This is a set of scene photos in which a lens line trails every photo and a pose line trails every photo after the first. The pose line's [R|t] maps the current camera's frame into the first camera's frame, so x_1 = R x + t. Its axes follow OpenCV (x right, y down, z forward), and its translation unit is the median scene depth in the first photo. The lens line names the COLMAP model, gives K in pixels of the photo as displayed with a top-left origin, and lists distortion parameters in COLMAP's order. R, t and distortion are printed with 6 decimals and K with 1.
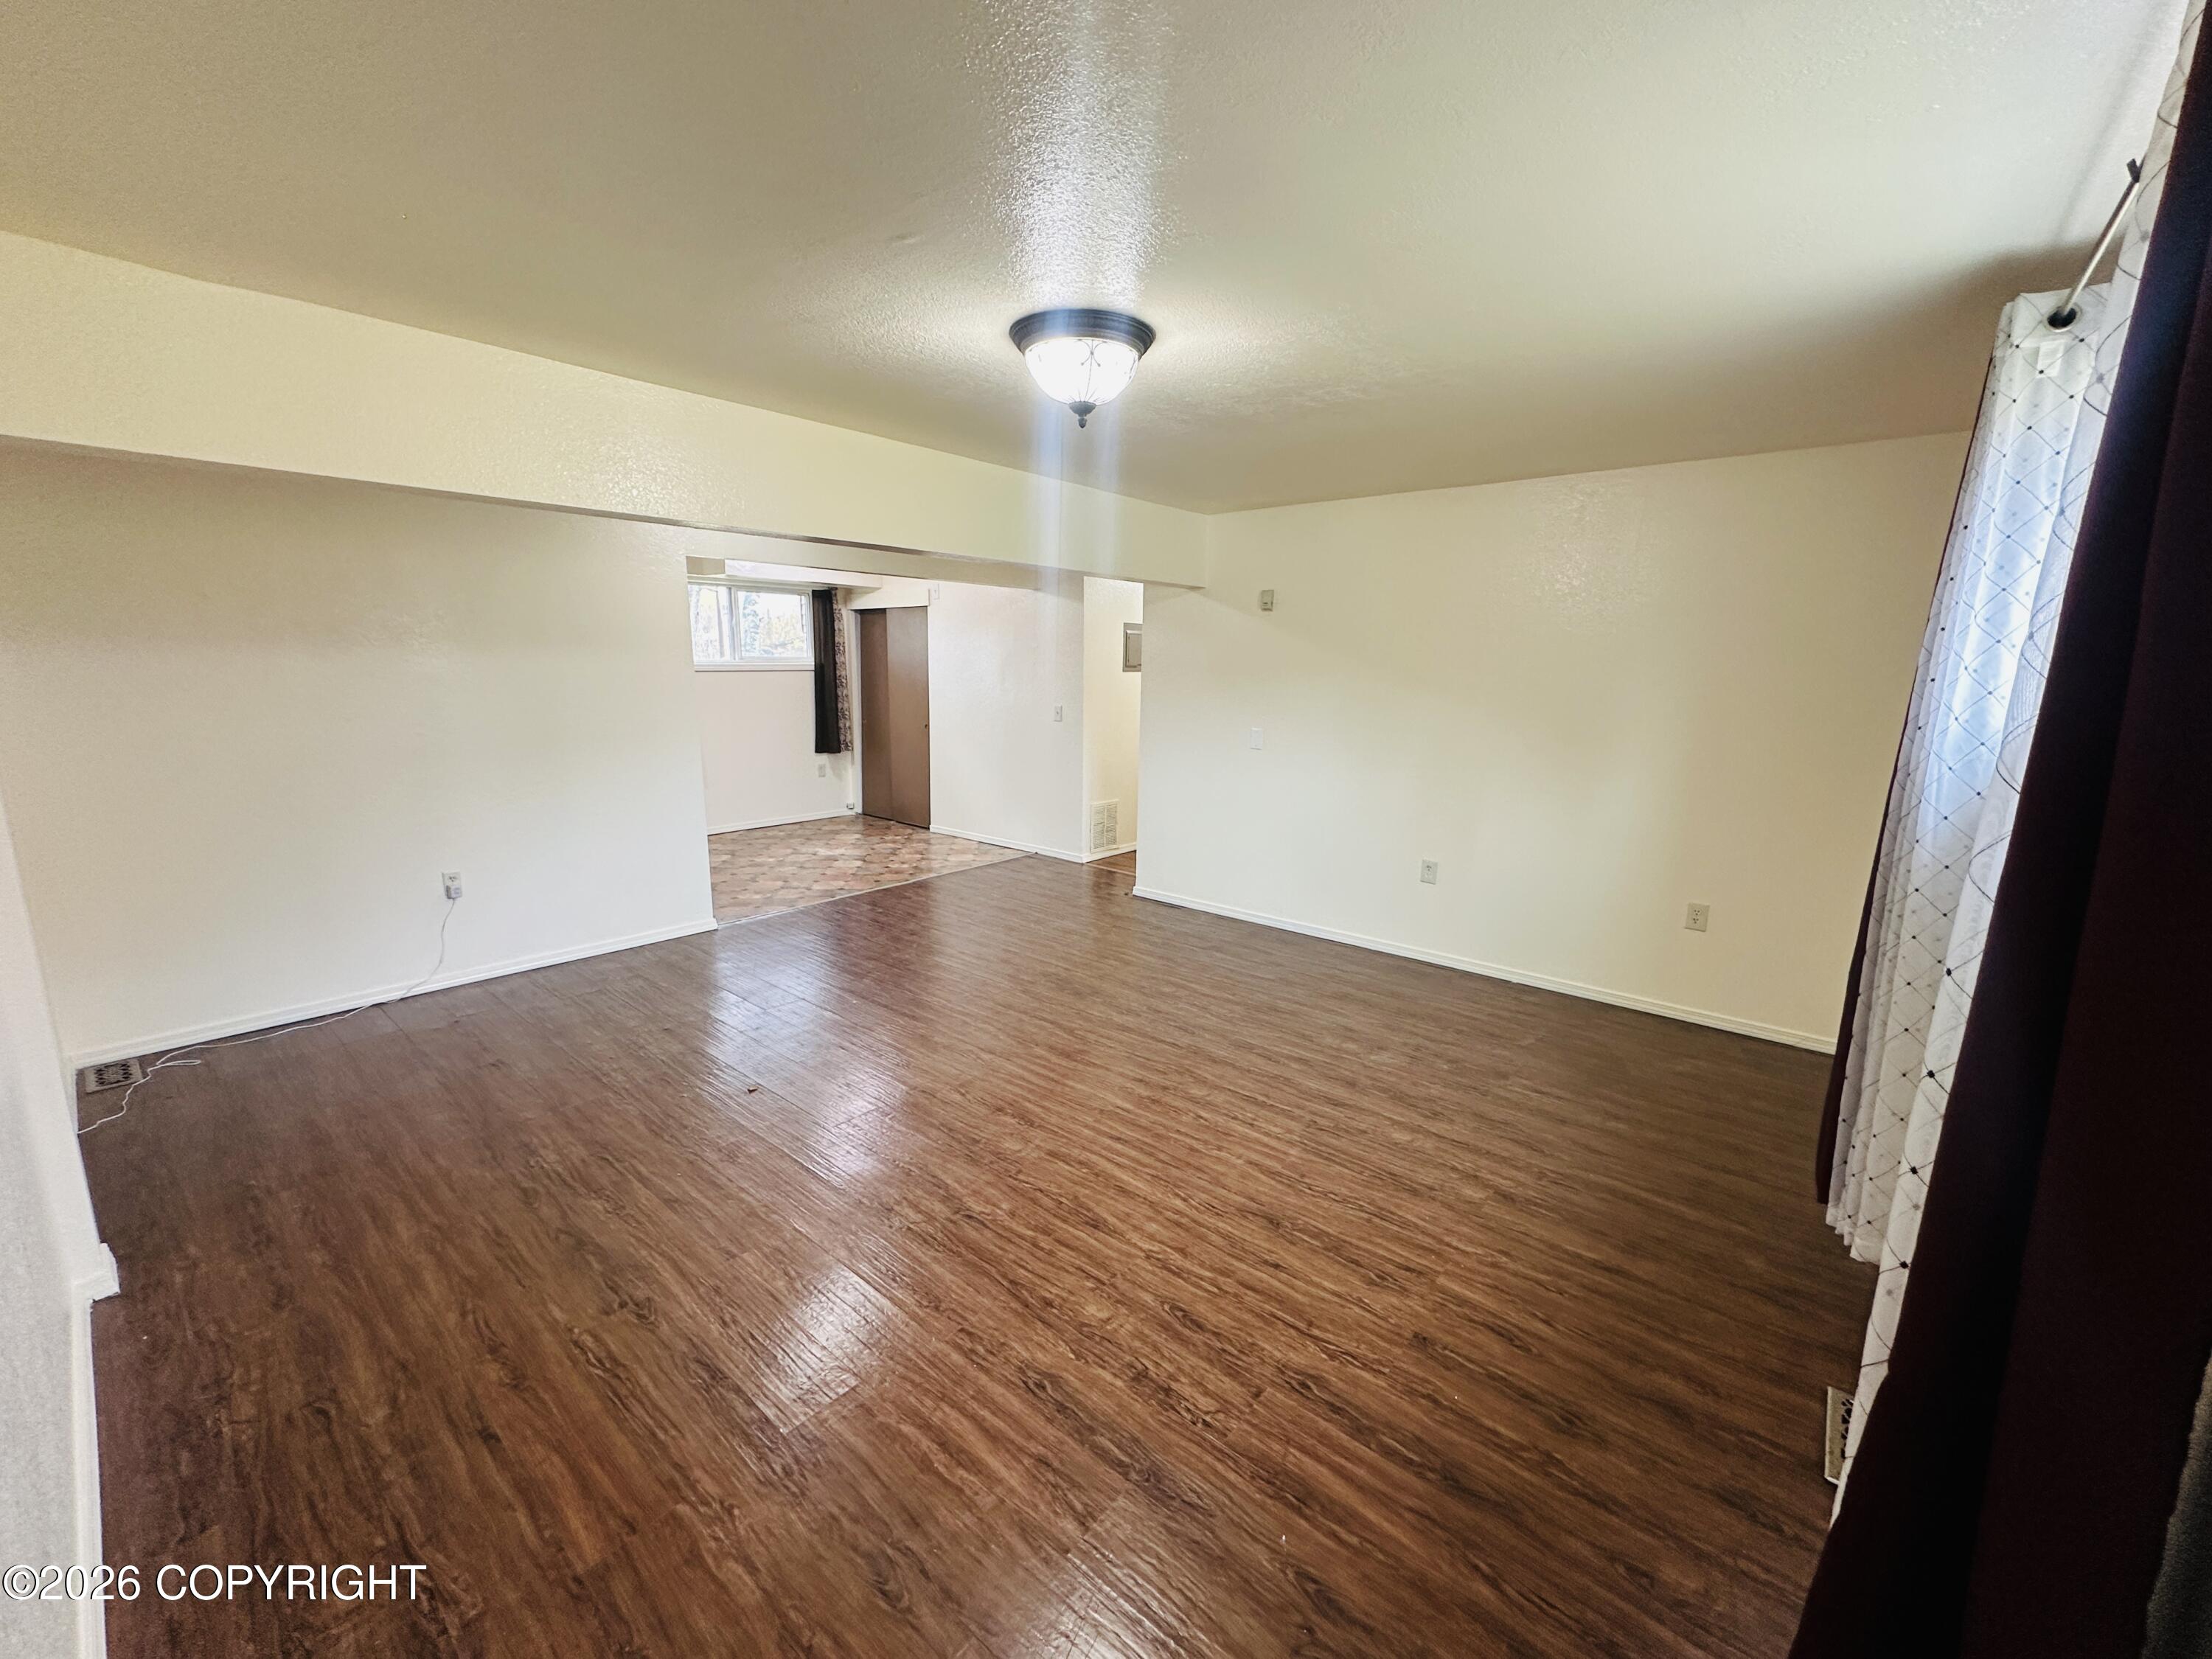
lens RADIAL K [[878.1, 0, 1098.4], [0, 878.1, 824.3], [0, 0, 1]] dist [-0.003740, 0.000852]
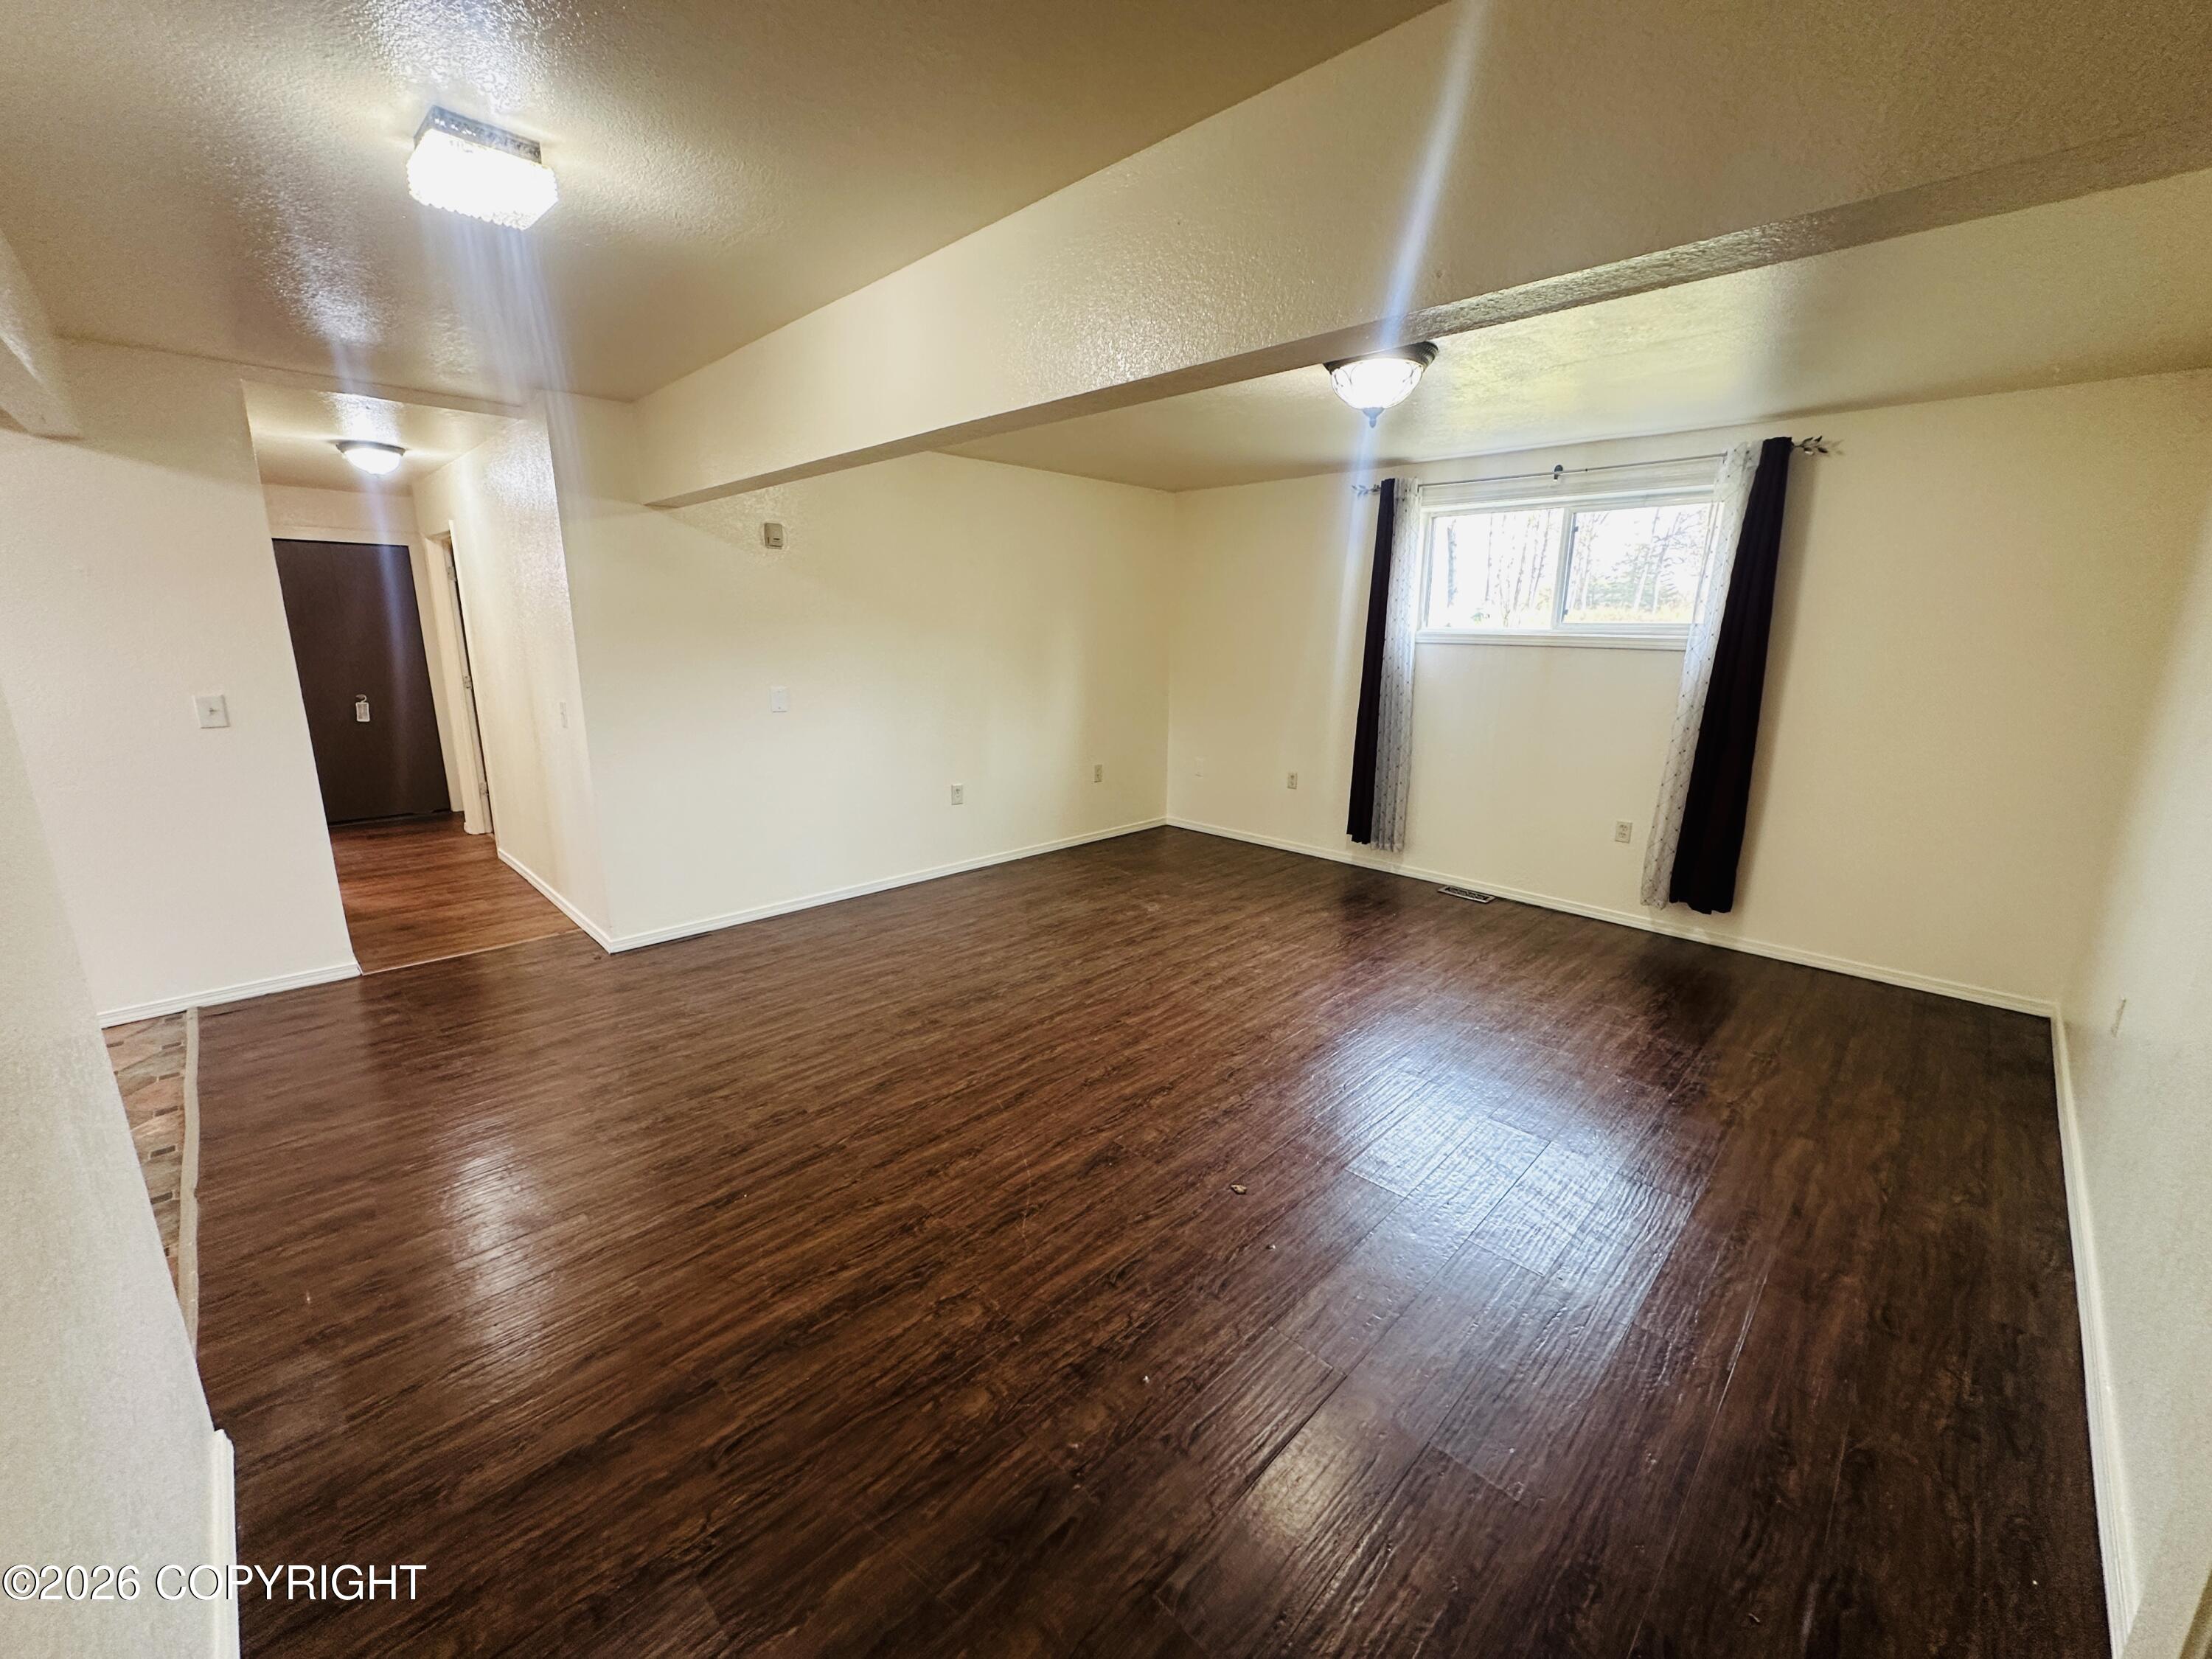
lens RADIAL K [[878.1, 0, 1097.7], [0, 878.1, 834.8], [0, 0, 1]] dist [-0.003740, 0.000852]
pose [[0.087430, -0.248368, 0.964712, -0.889466], [0.176258, 0.956998, 0.230408, -0.156494], [-0.980454, 0.149893, 0.127448, 0.822912]]
